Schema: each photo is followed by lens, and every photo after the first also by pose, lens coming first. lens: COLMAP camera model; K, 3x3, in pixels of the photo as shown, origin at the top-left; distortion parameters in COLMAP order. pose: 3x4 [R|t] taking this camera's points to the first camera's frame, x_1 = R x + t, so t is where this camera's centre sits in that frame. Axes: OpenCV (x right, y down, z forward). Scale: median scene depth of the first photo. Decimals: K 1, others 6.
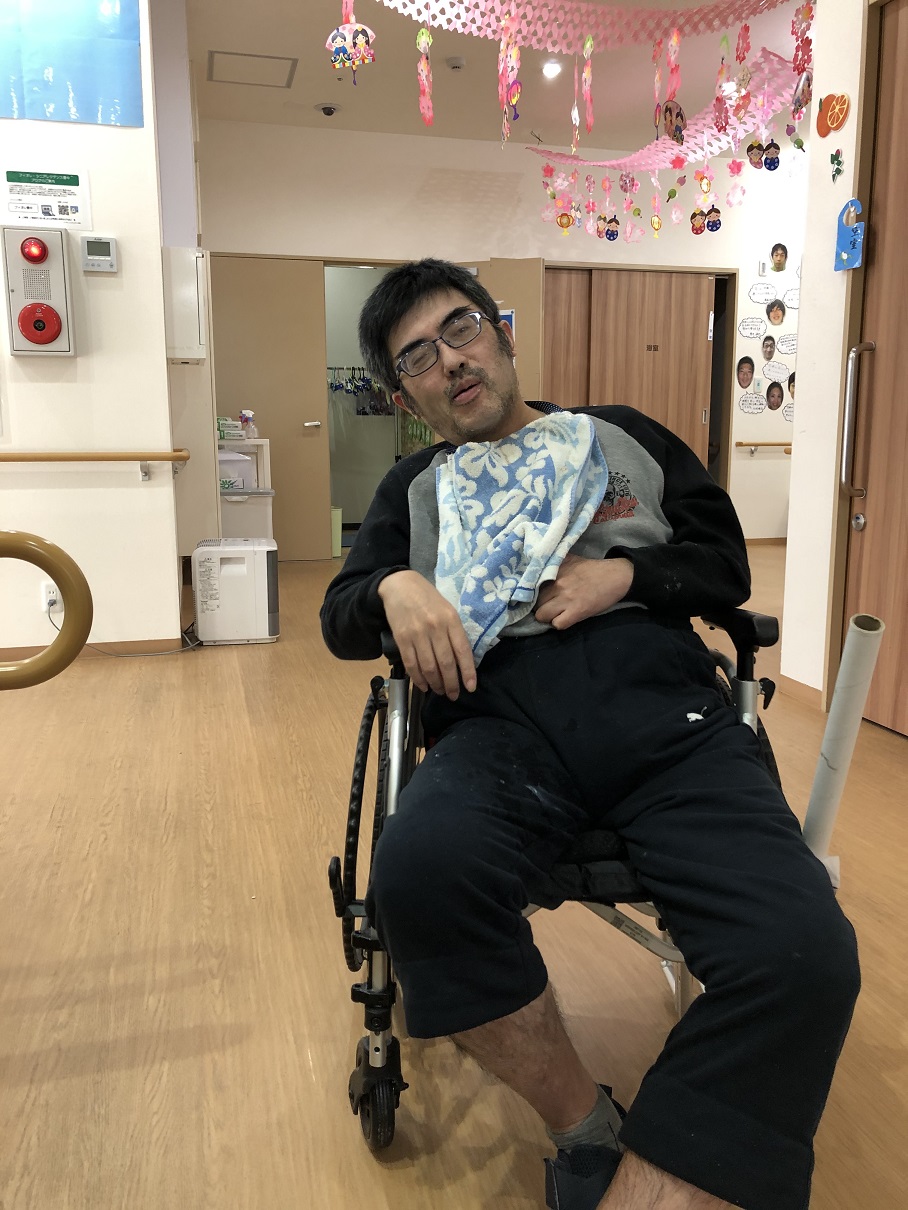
lens RADIAL K [[987.1, 0, 452.6], [0, 987.1, 602.8], [0, 0, 1]] dist [-0.005090, -0.004844]
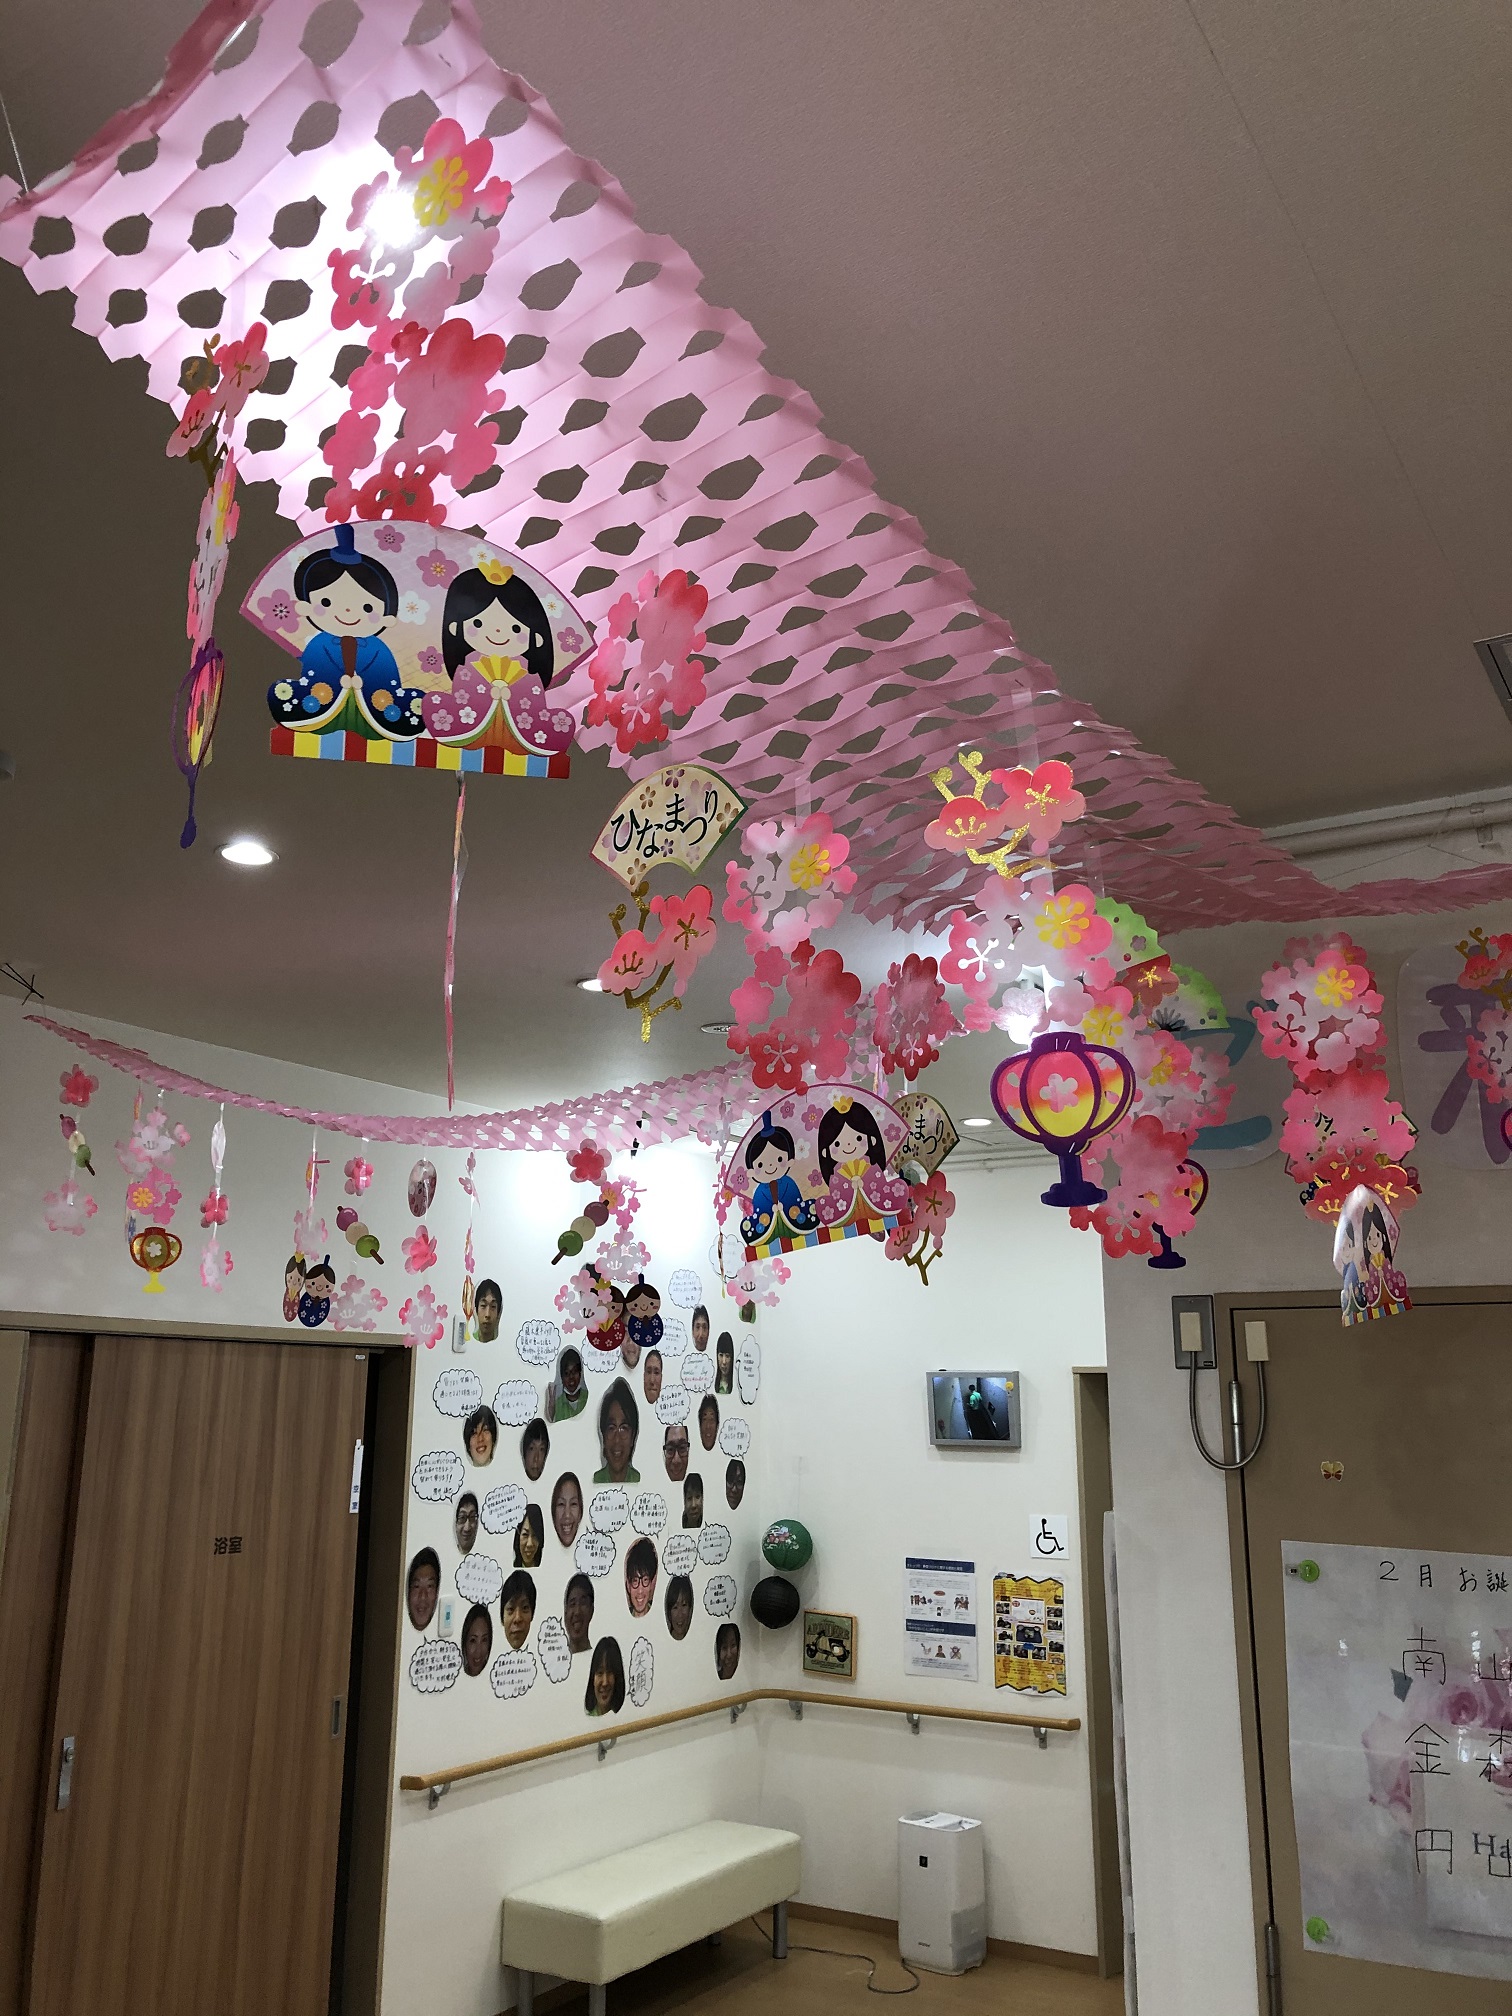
lens RADIAL K [[1769.7, 0, 749.3], [0, 1769.7, 1003.9], [0, 0, 1]] dist [-0.000250, -0.001142]
pose [[0.754547, 0.164969, 0.635173, -0.099463], [0.104016, 0.925588, -0.363962, -0.181831], [-0.647950, 0.340694, 0.681240, 0.353142]]
